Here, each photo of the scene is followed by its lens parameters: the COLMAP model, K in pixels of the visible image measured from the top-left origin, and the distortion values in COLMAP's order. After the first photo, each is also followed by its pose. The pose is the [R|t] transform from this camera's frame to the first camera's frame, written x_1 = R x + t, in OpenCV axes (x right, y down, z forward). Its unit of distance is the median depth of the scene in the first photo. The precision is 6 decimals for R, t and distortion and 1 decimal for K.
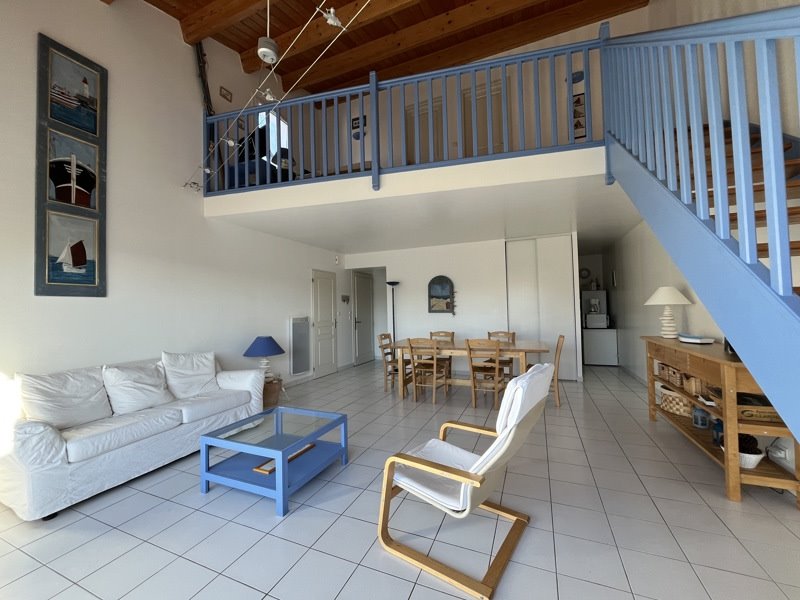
lens RADIAL K [[320.1, 0, 402.9], [0, 320.1, 299.6], [0, 0, 1]] dist [-0.001561, -0.000200]
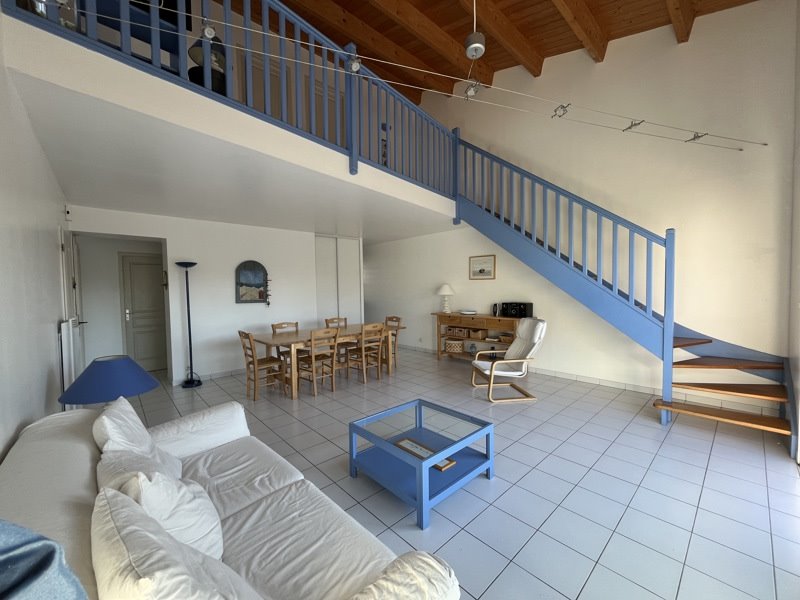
lens RADIAL K [[320.1, 0, 402.9], [0, 320.1, 299.6], [0, 0, 1]] dist [-0.001561, -0.000200]
pose [[0.423939, -0.012441, 0.905606, -0.511609], [-0.015220, 0.999667, 0.020858, 0.007425], [-0.905563, -0.022626, 0.423608, 0.253797]]
